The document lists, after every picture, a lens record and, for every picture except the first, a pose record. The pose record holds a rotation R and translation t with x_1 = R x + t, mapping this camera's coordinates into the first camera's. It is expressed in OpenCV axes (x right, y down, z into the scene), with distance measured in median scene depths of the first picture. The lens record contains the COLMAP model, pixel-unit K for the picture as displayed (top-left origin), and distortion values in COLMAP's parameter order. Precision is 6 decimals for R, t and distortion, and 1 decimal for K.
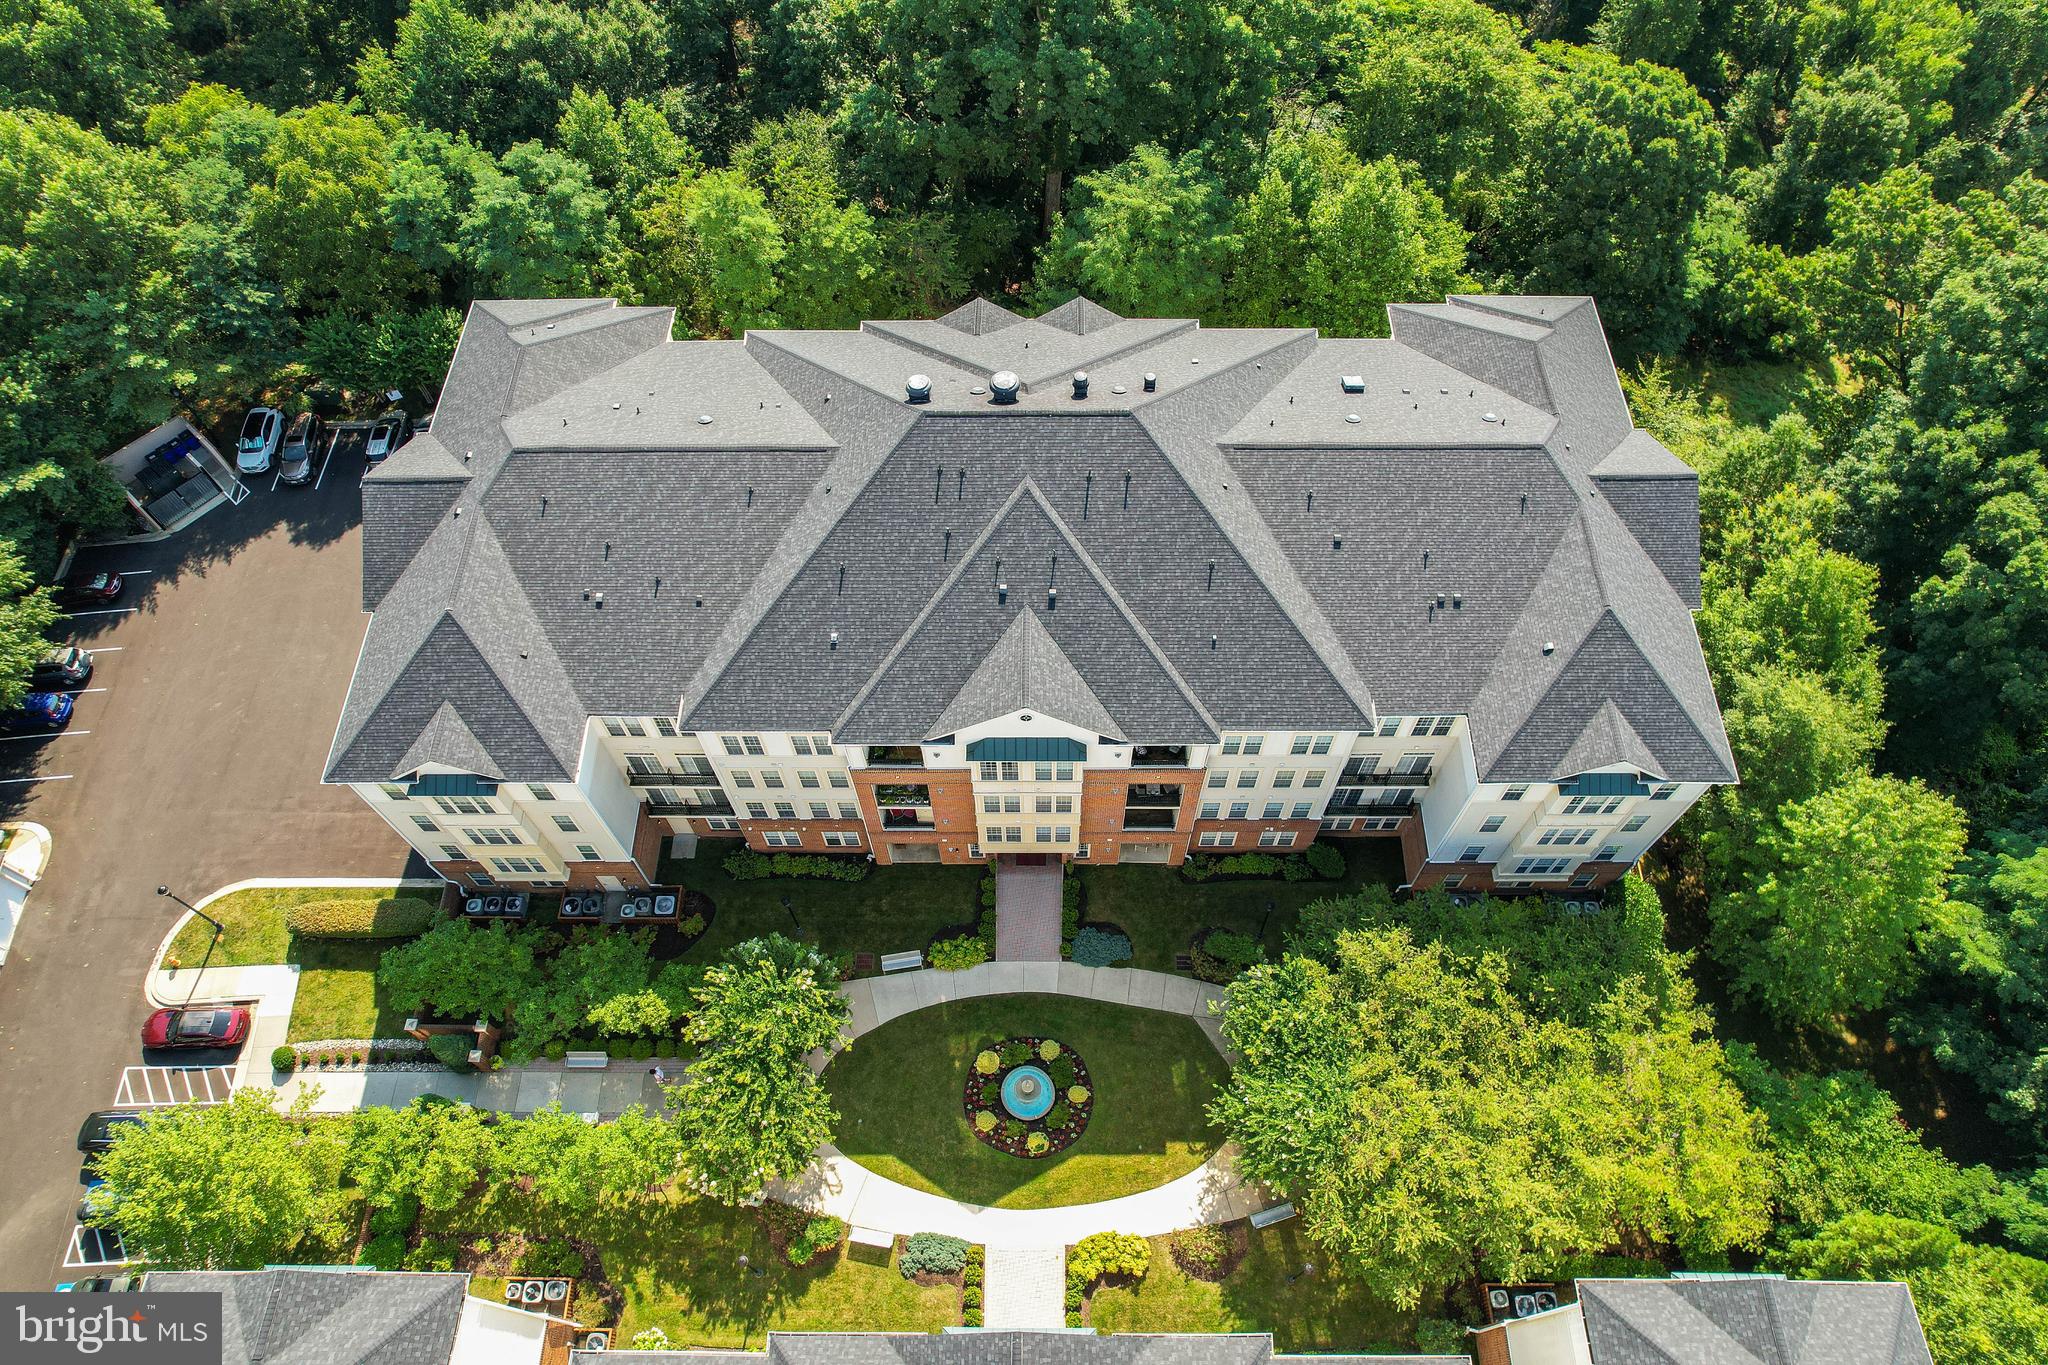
lens RADIAL K [[1224.1, 0, 1024.0], [0, 1224.1, 682.5], [0, 0, 1]] dist [-0.002577, -0.000179]
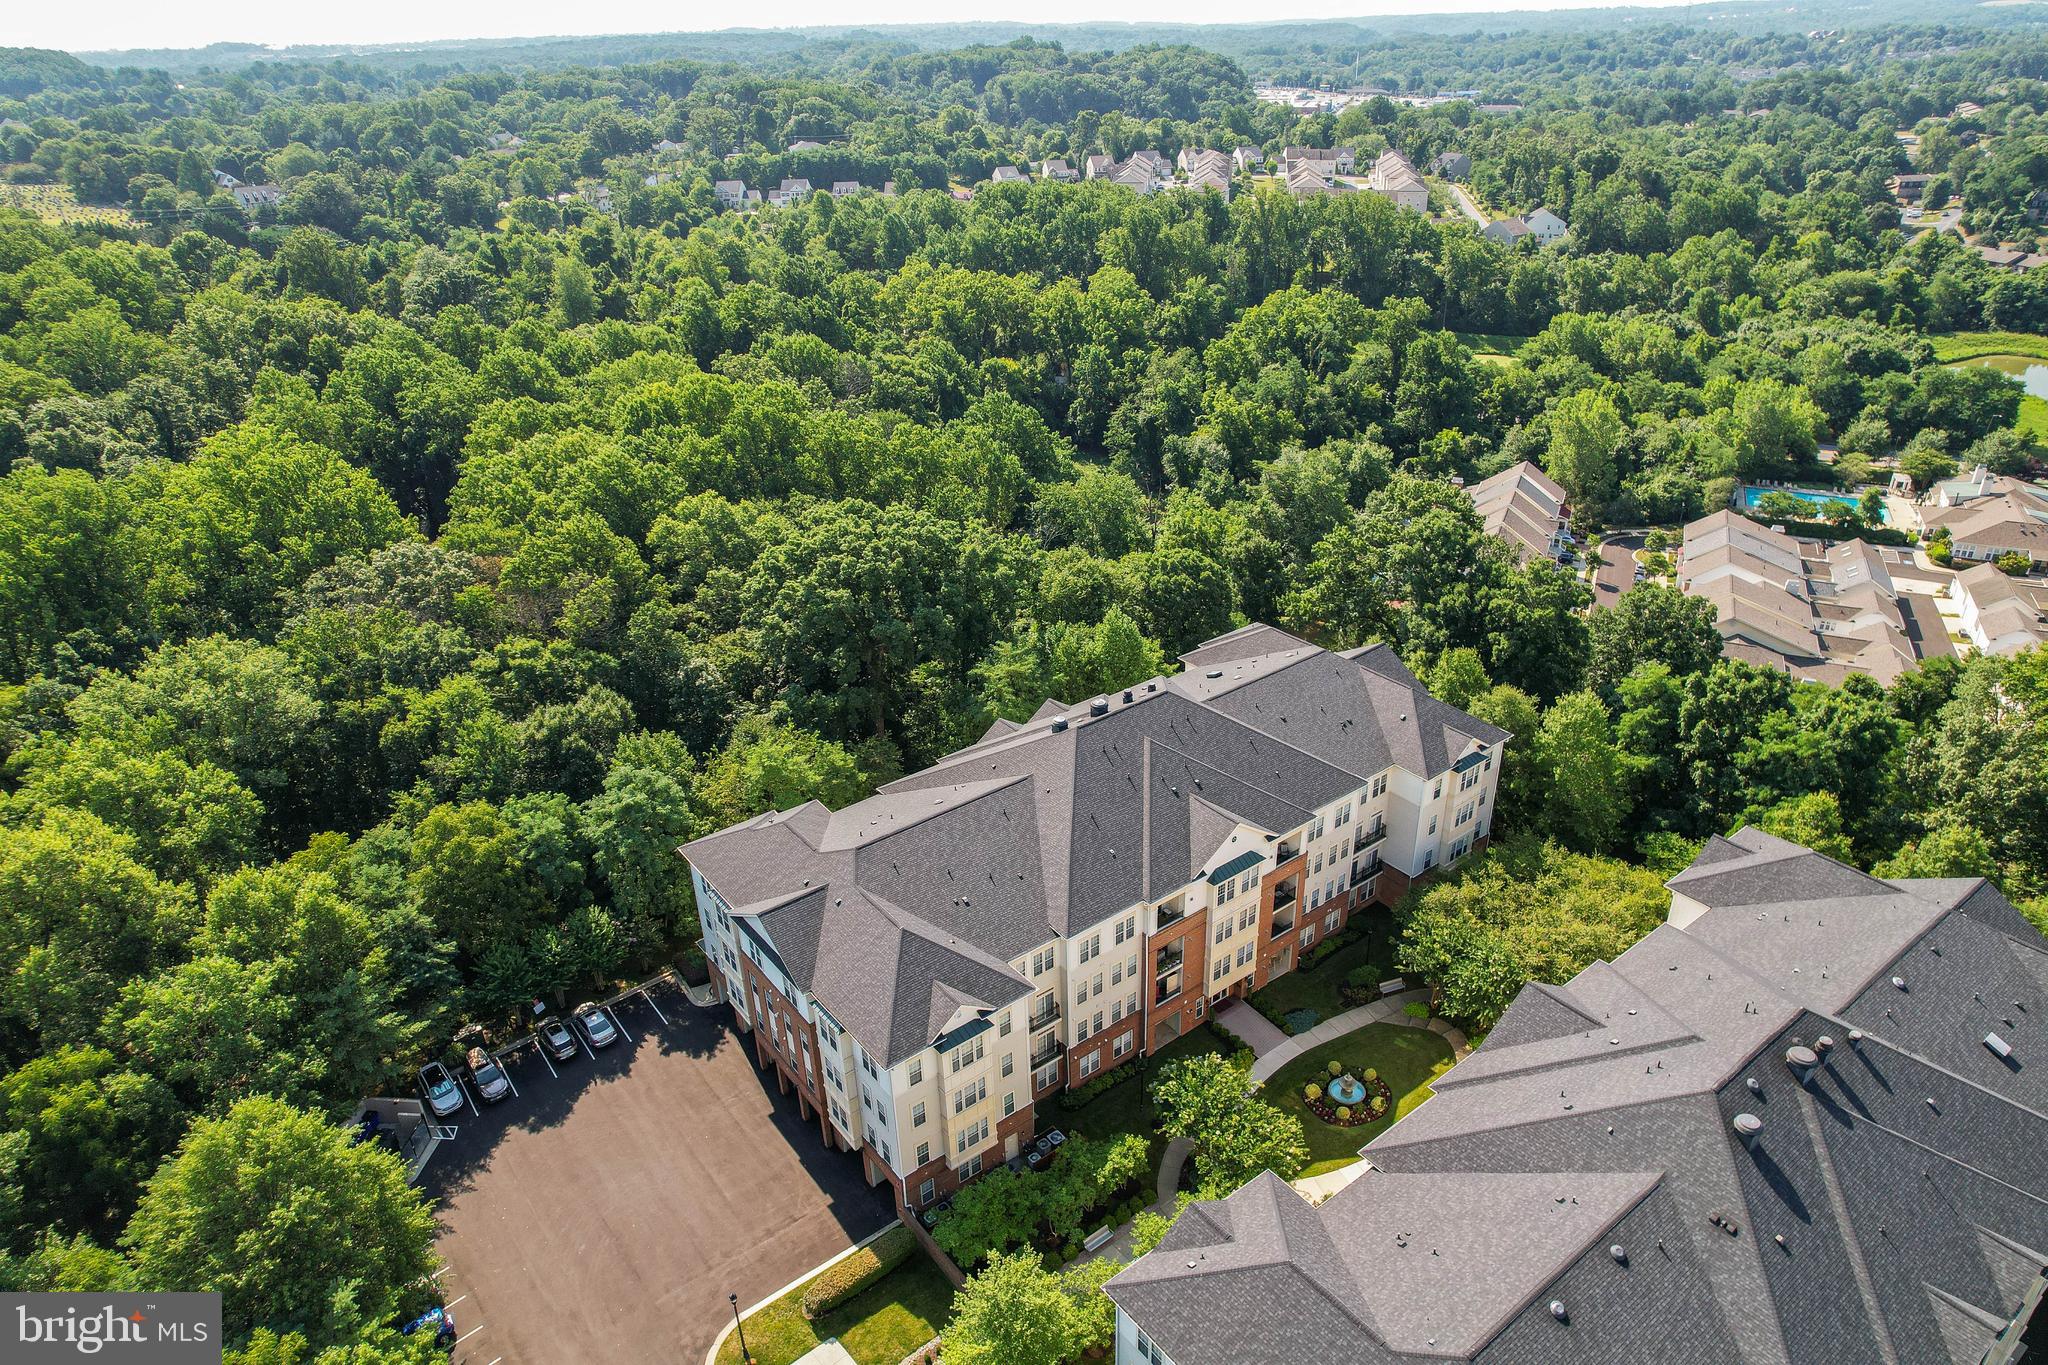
lens RADIAL K [[1229.3, 0, 1054.5], [0, 1229.3, 735.2], [0, 0, 1]] dist [-0.027921, -0.000062]
pose [[0.788497, -0.311807, 0.530141, -0.905722], [0.537431, 0.768439, -0.347376, 0.323383], [-0.299066, 0.558819, 0.773486, -0.270961]]
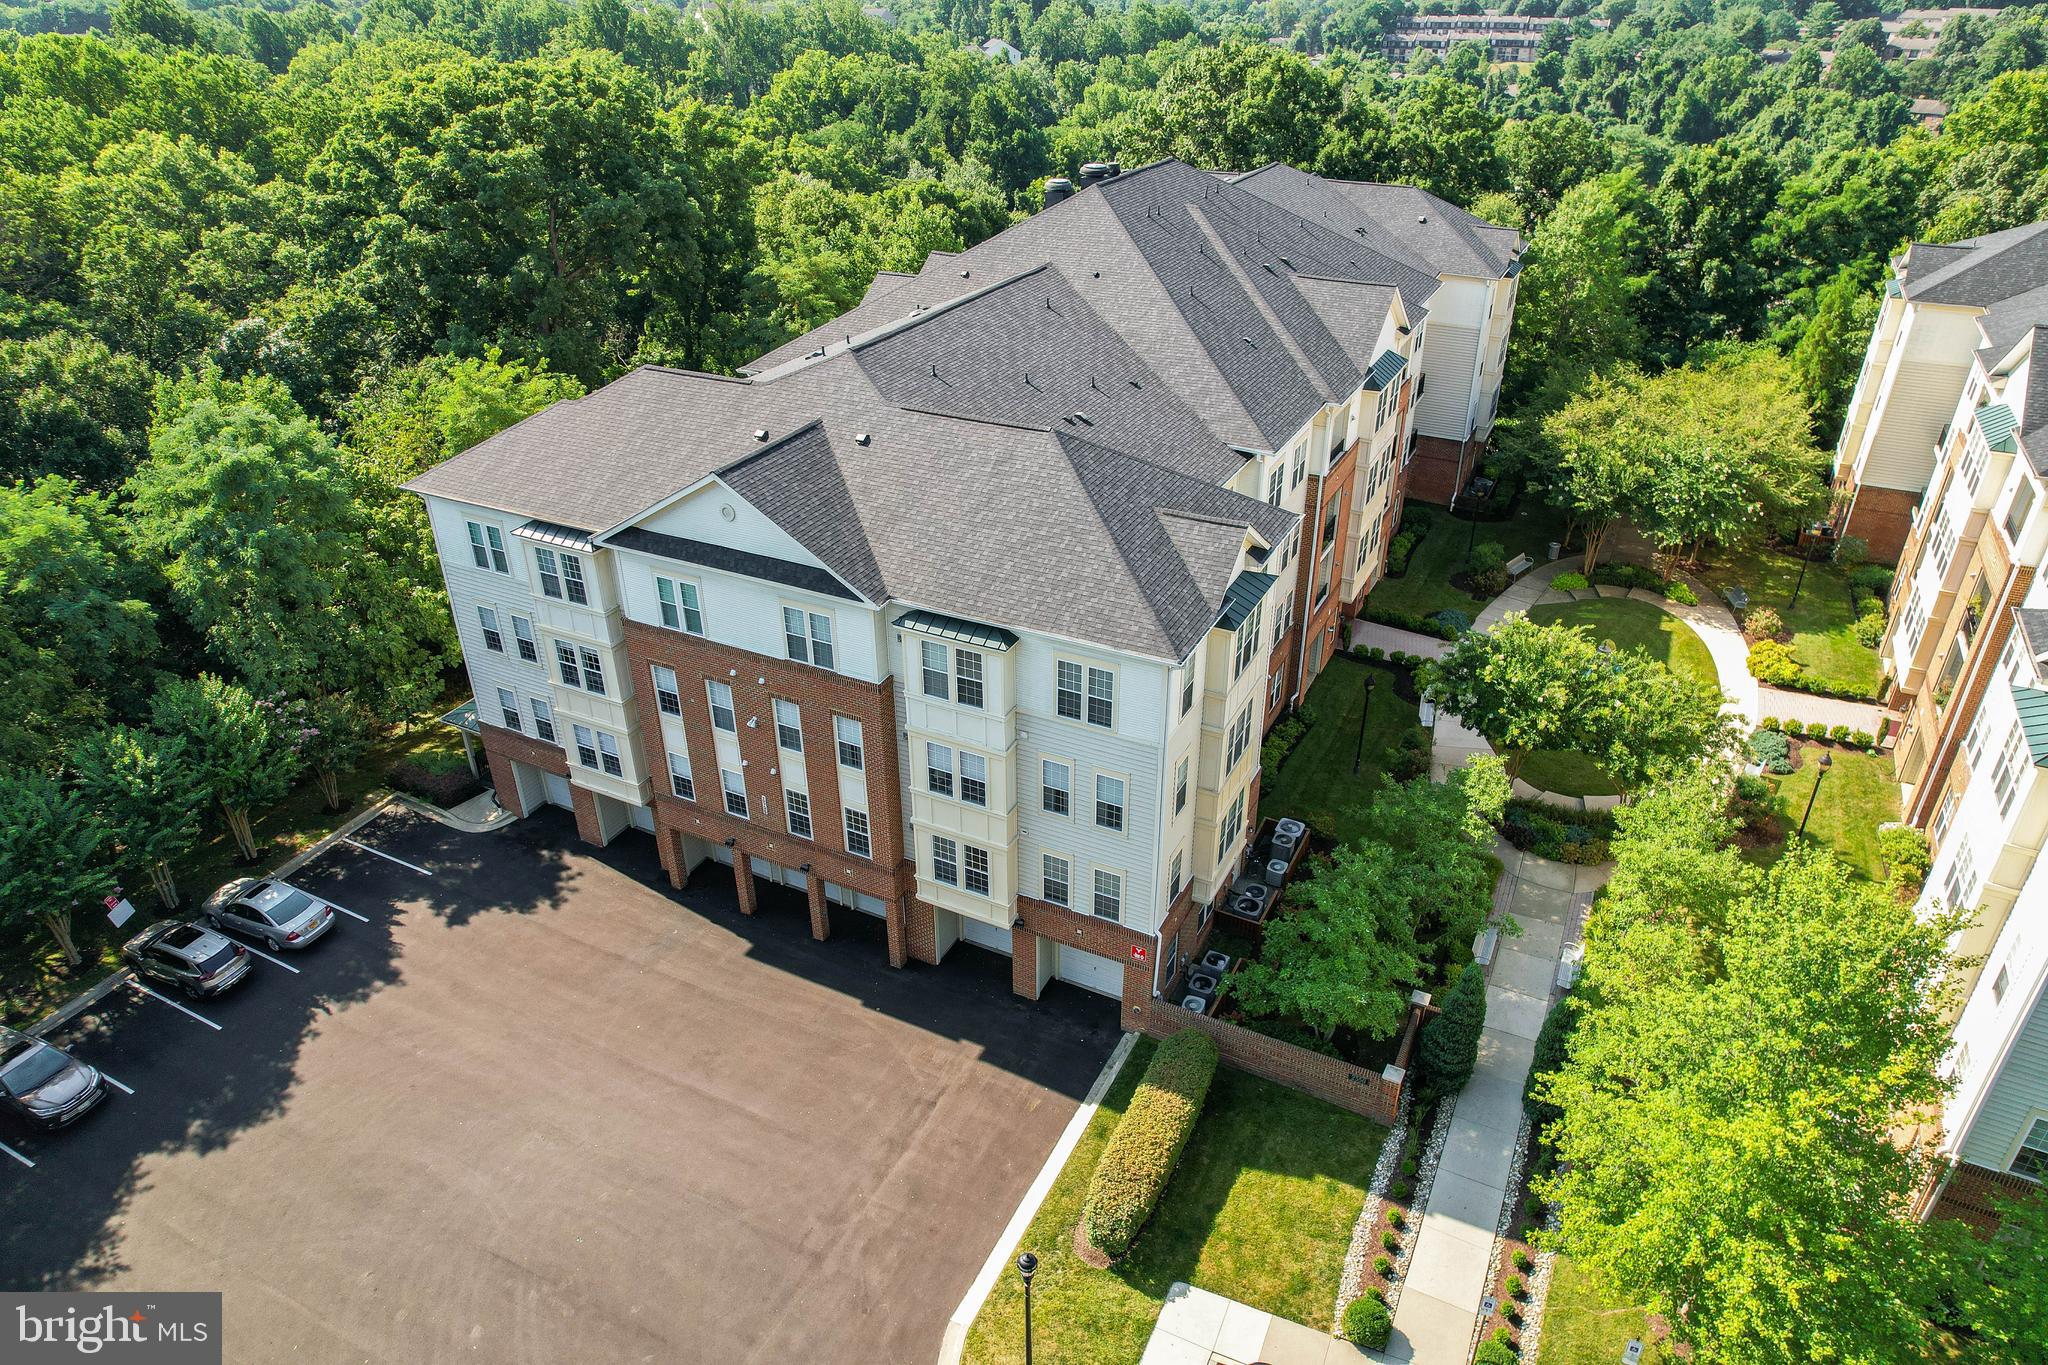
lens RADIAL K [[1267.4, 0, 1024.0], [0, 1267.4, 682.5], [0, 0, 1]] dist [-0.013258, 0.000704]
pose [[0.457422, -0.441952, 0.771649, -0.970361], [0.770003, 0.630913, -0.095100, 0.078447], [-0.444814, 0.637673, 0.628898, 0.565030]]
